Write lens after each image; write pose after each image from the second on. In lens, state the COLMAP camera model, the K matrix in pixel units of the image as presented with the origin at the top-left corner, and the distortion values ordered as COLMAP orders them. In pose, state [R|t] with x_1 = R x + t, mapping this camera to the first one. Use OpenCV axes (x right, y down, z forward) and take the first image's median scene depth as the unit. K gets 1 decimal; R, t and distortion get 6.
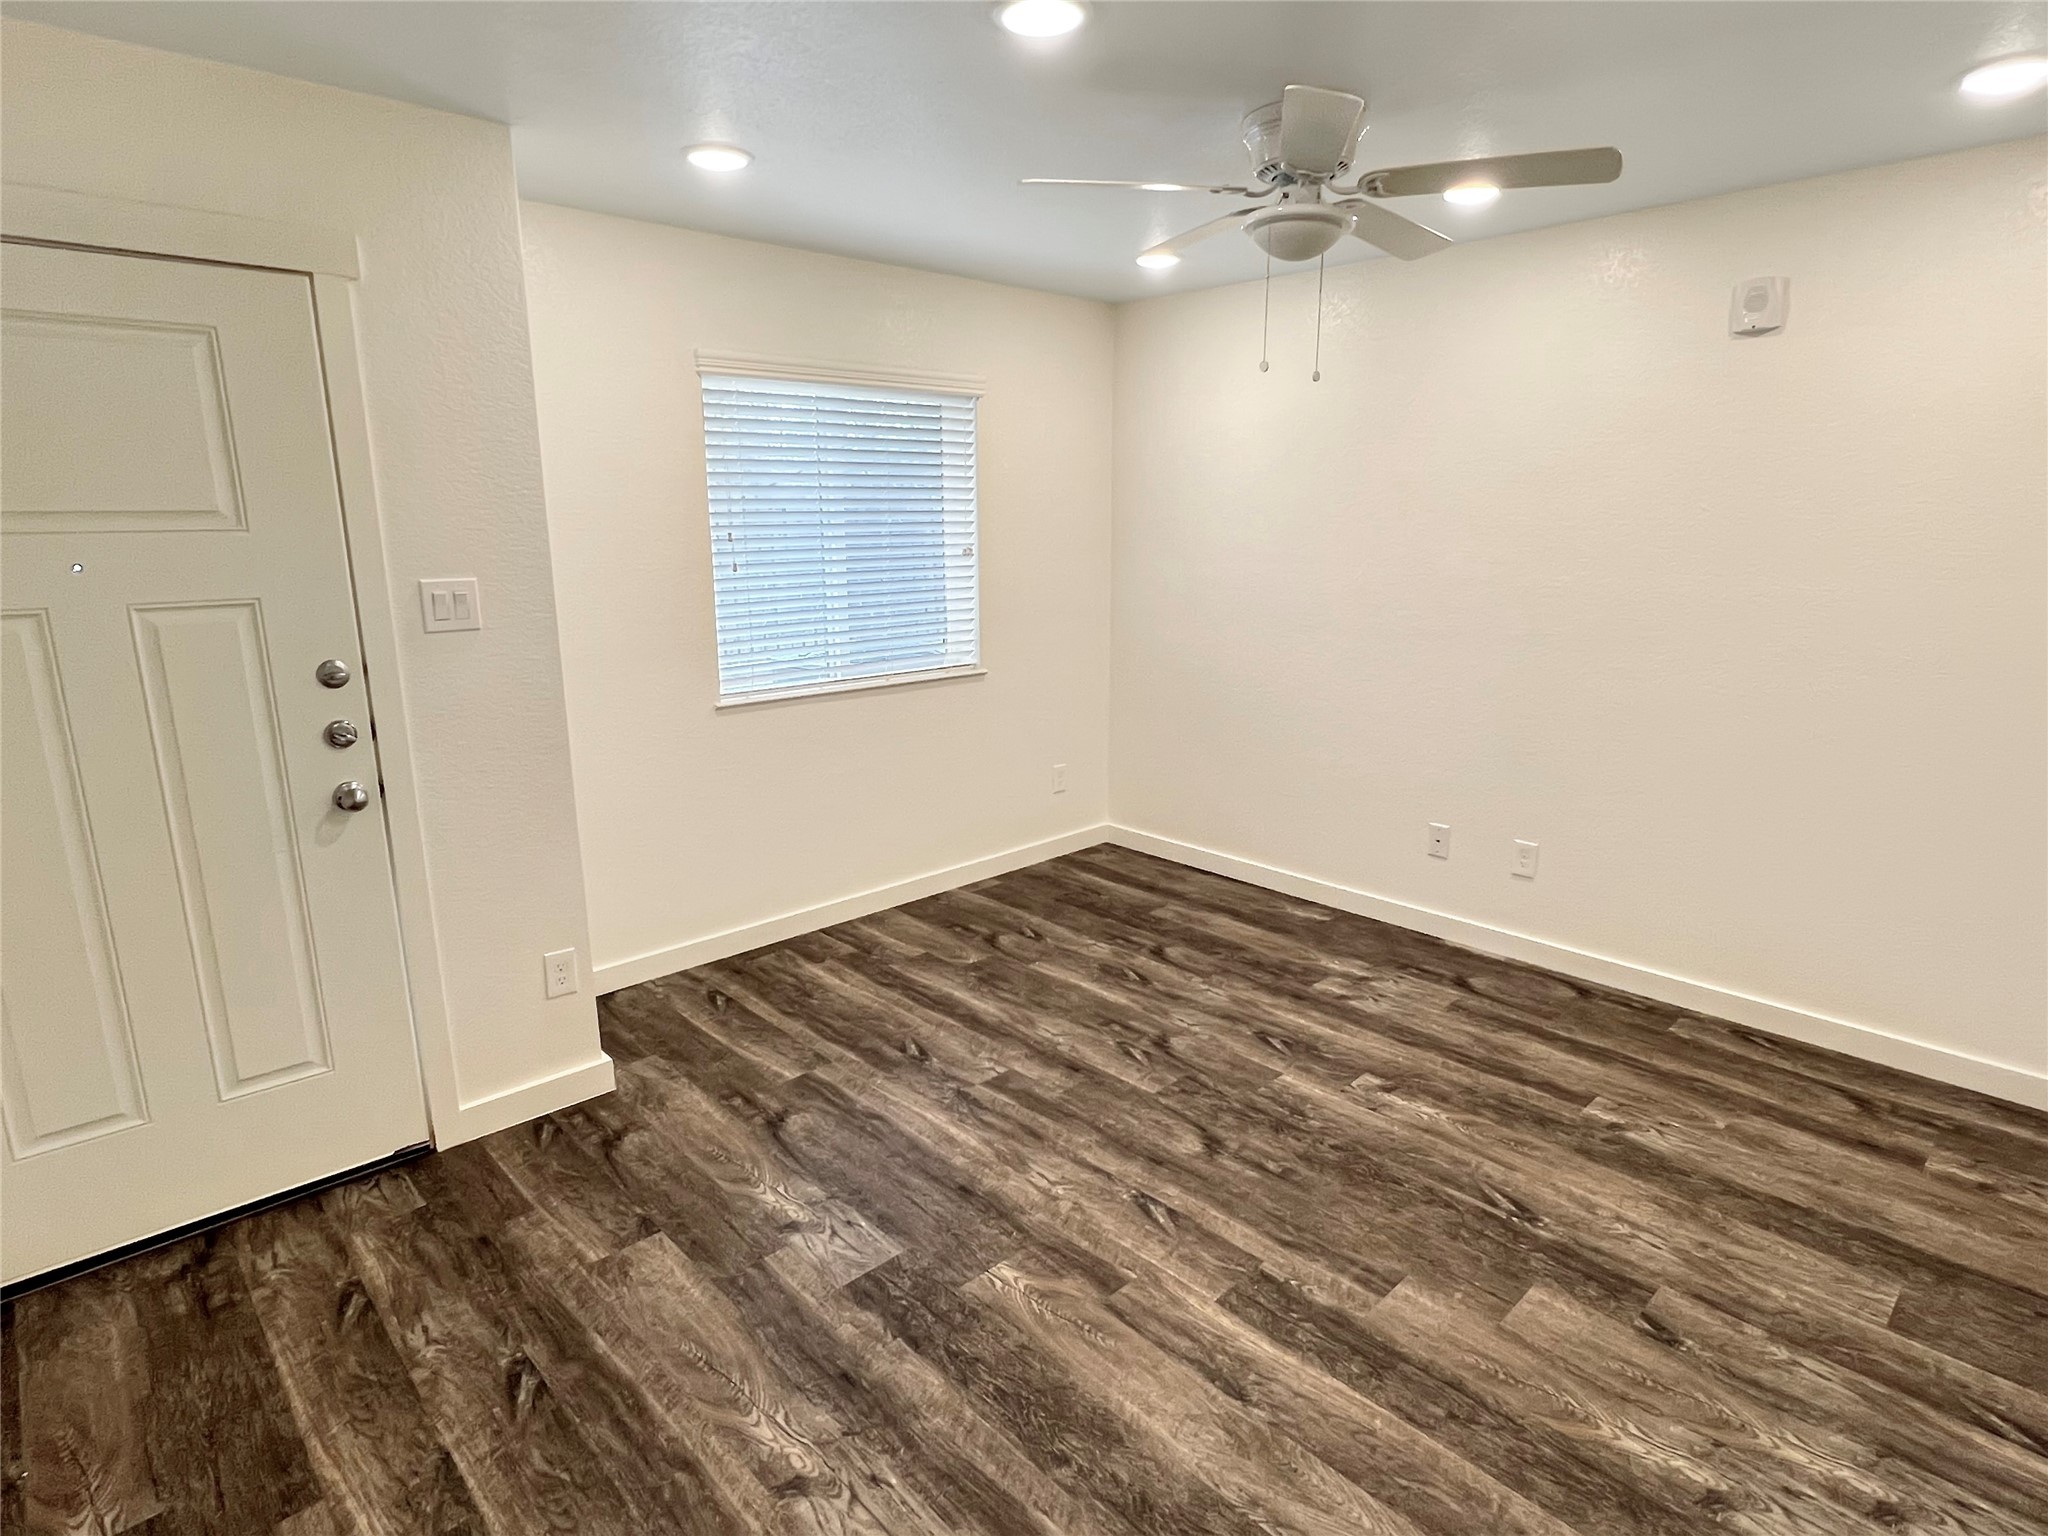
lens RADIAL K [[1101.0, 0, 1023.3], [0, 1101.0, 767.2], [0, 0, 1]] dist [-0.001012, -0.000446]
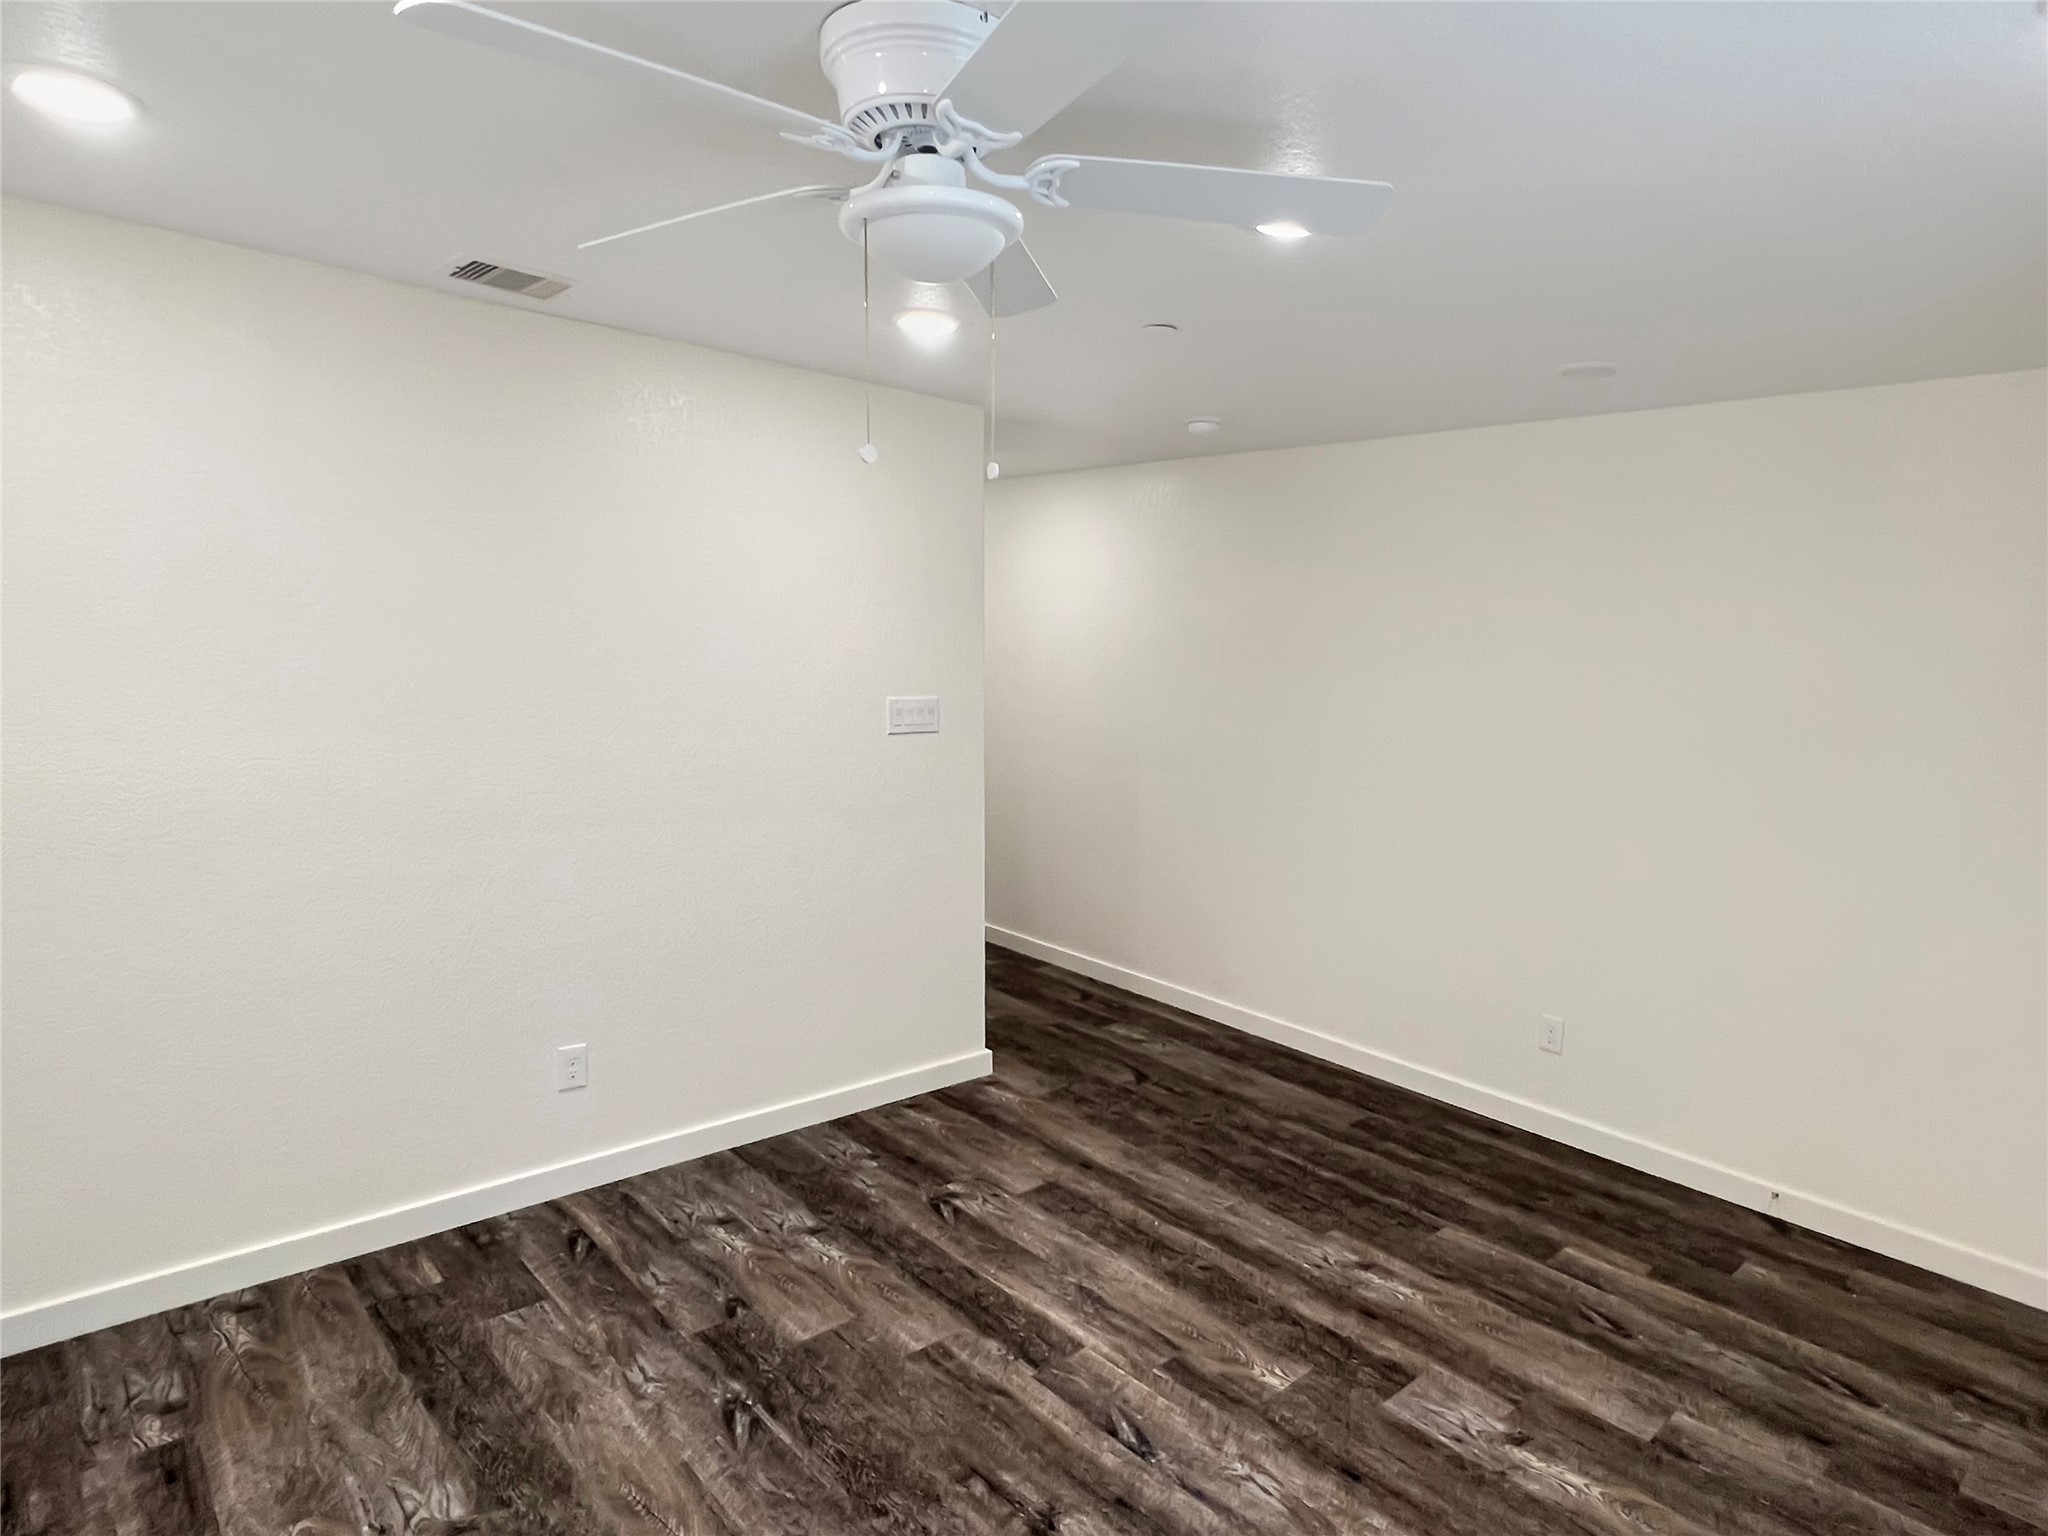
lens RADIAL K [[1101.0, 0, 1026.4], [0, 1101.0, 767.9], [0, 0, 1]] dist [-0.001012, -0.000446]
pose [[-0.998631, -0.042753, 0.030123, 0.221585], [-0.030062, 0.940553, 0.338313, -0.464790], [-0.042796, 0.336945, -0.940551, 1.837105]]
